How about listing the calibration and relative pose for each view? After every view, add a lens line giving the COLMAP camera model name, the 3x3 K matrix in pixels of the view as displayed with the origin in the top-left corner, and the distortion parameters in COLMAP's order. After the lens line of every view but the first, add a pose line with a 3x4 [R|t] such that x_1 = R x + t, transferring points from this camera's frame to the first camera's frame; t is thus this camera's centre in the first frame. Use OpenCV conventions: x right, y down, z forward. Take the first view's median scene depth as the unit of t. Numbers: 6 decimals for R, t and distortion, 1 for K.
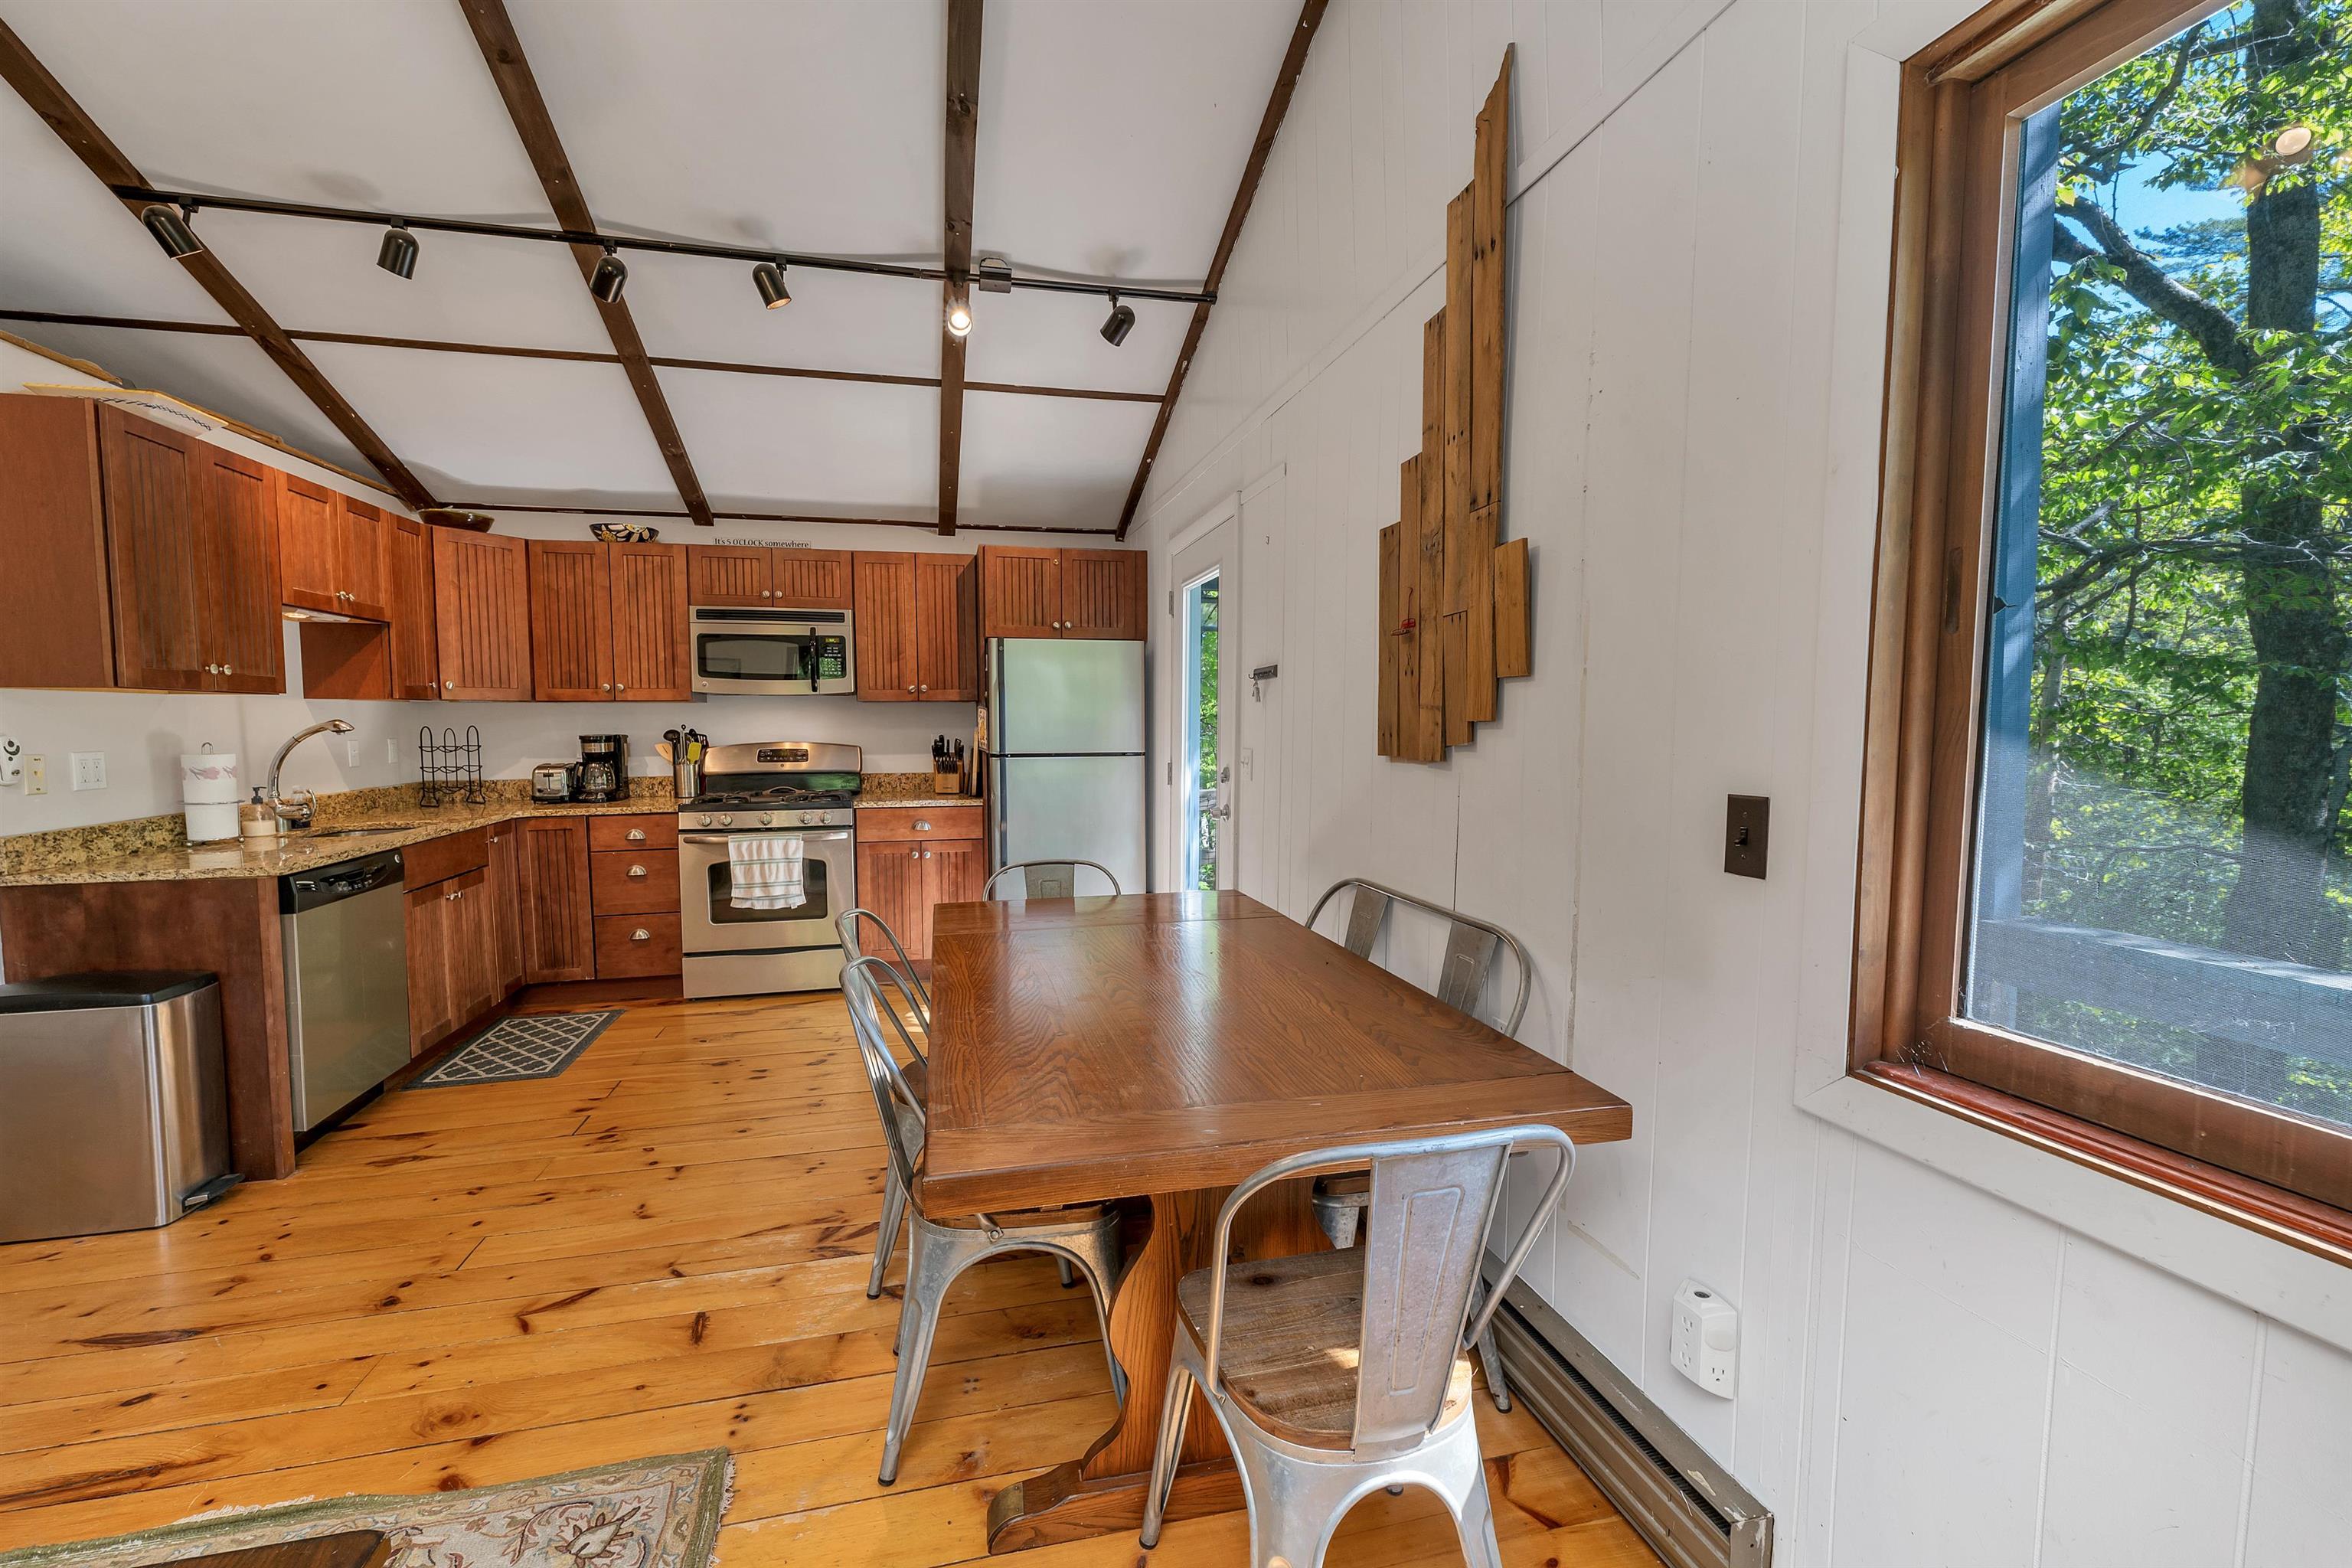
lens RADIAL K [[1082.4, 0, 1209.9], [0, 1082.4, 803.8], [0, 0, 1]] dist [-0.002350, 0.000320]
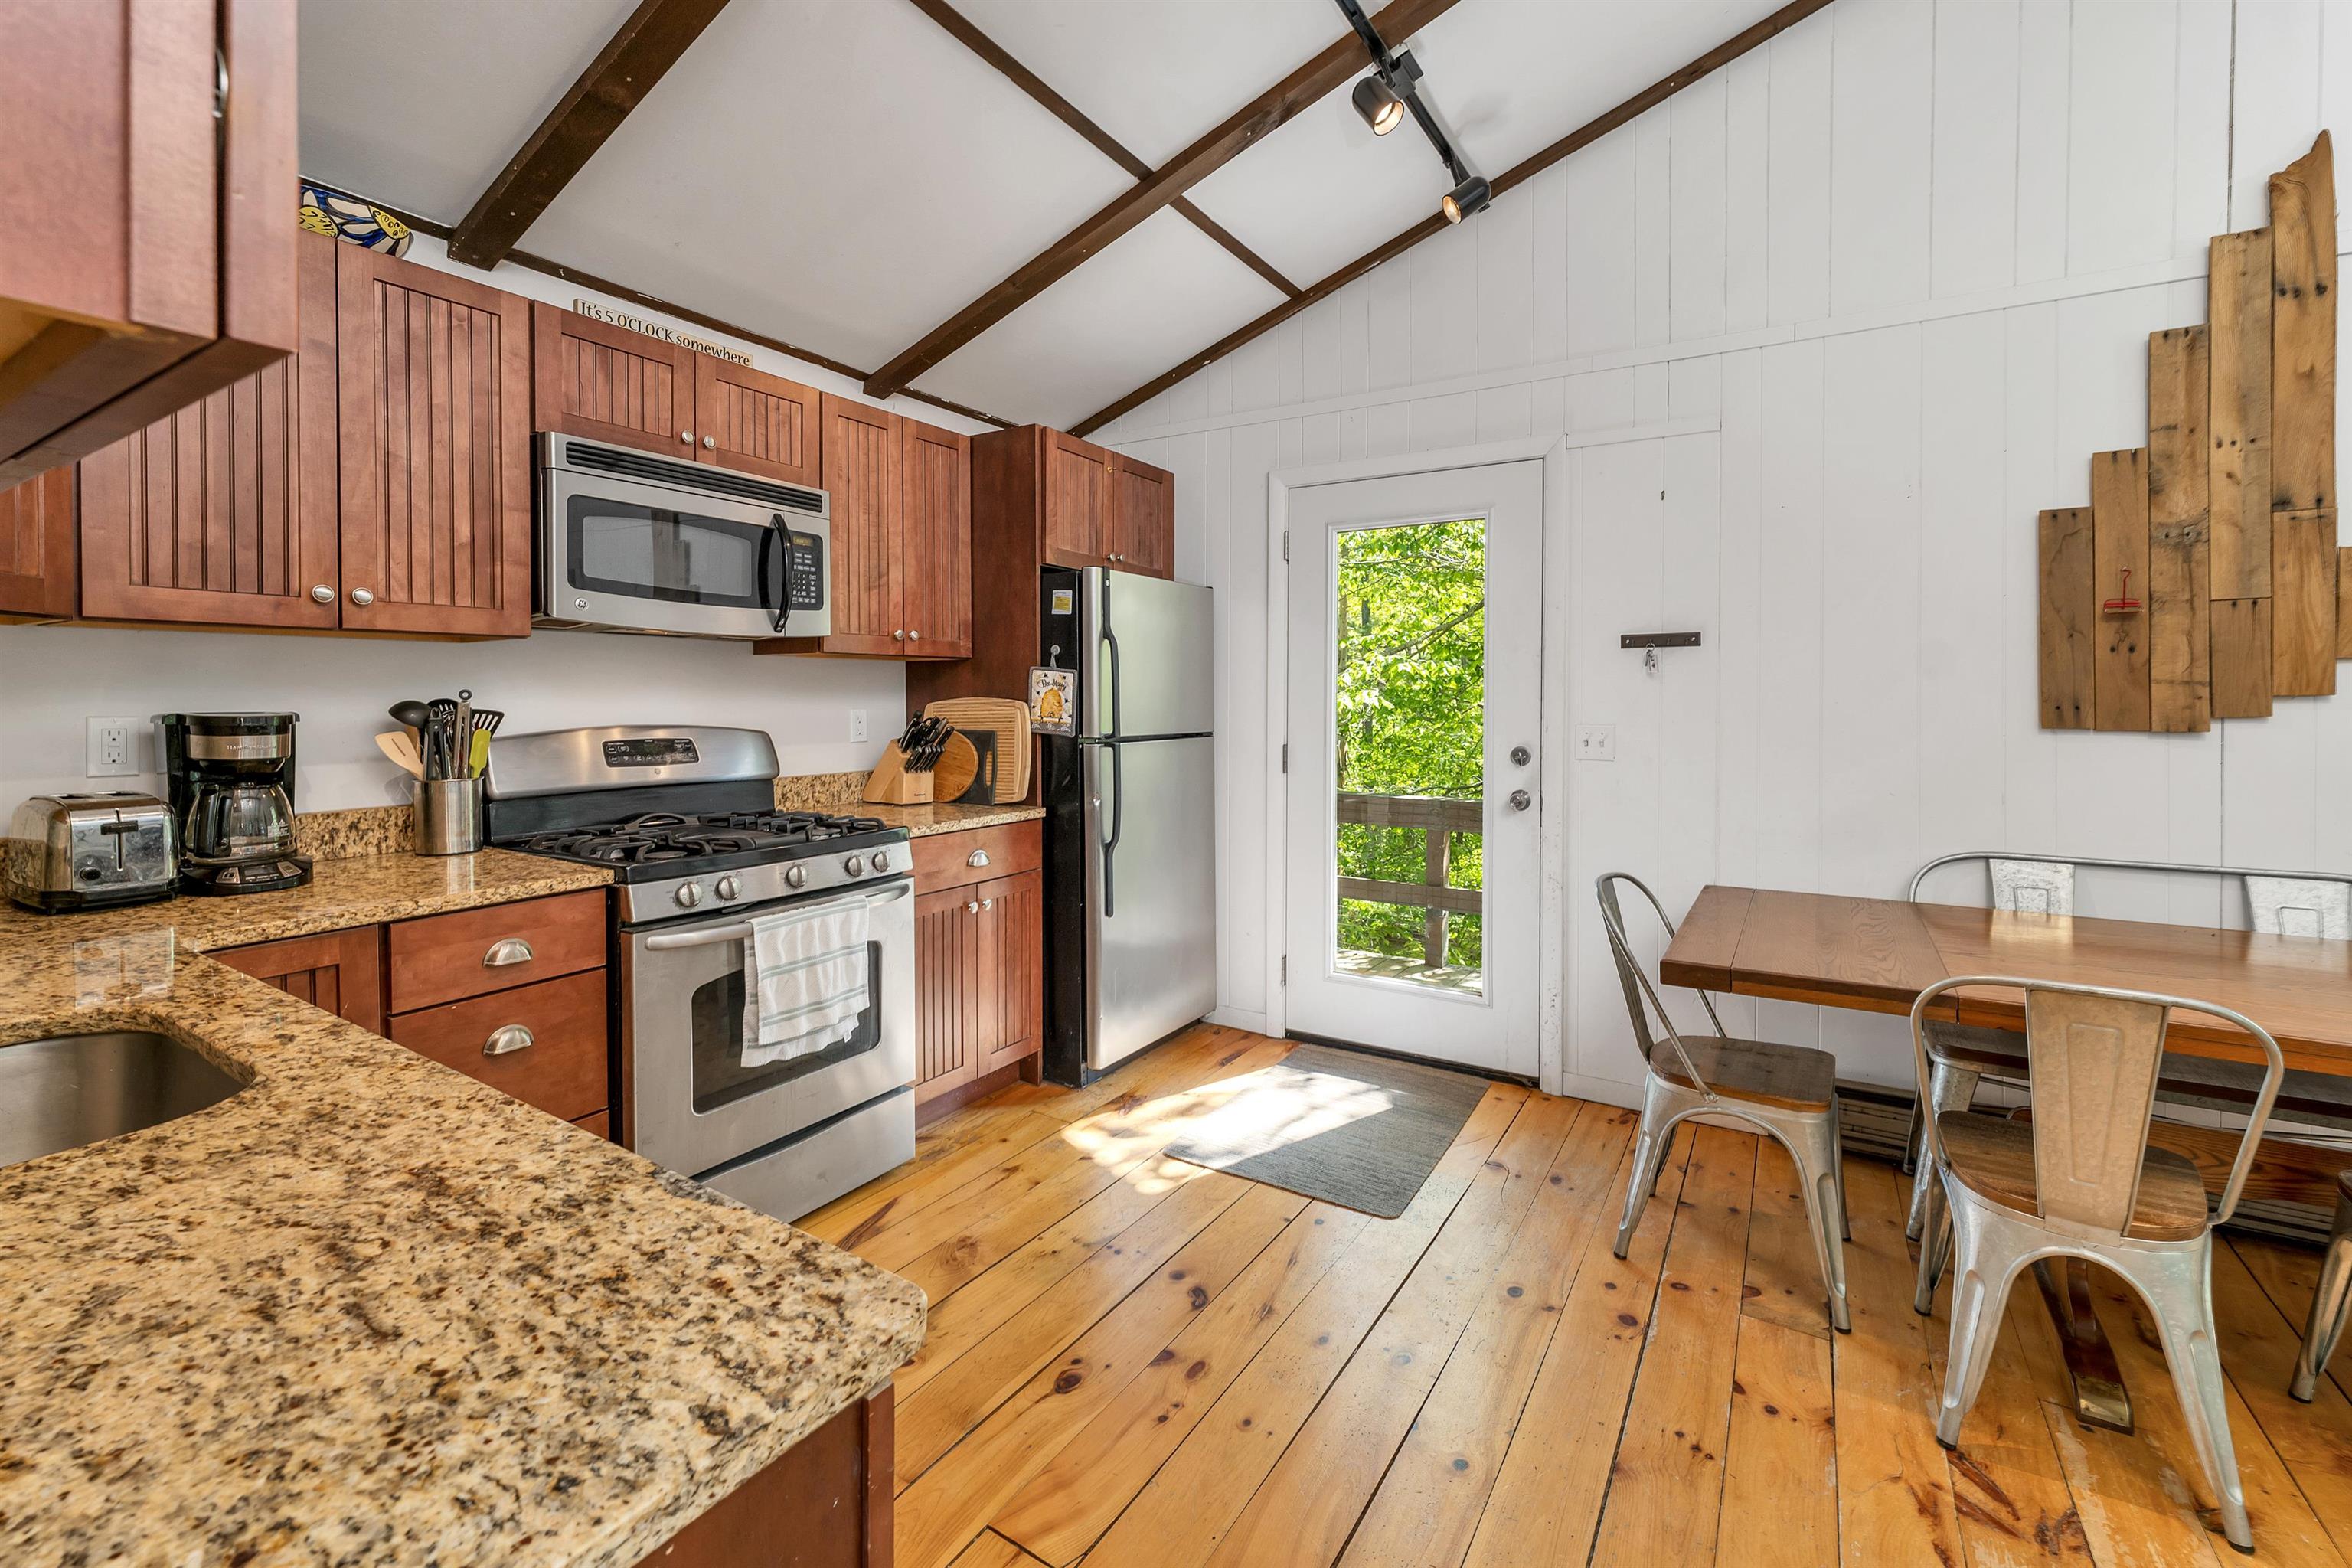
lens RADIAL K [[1053.9, 0, 1110.2], [0, 1053.9, 701.7], [0, 0, 1]] dist [0.003606, -0.000478]
pose [[0.682671, 0.002799, 0.730720, -0.667463], [0.049181, 0.997549, -0.049768, -0.035510], [-0.729069, 0.069913, 0.680861, 0.545317]]
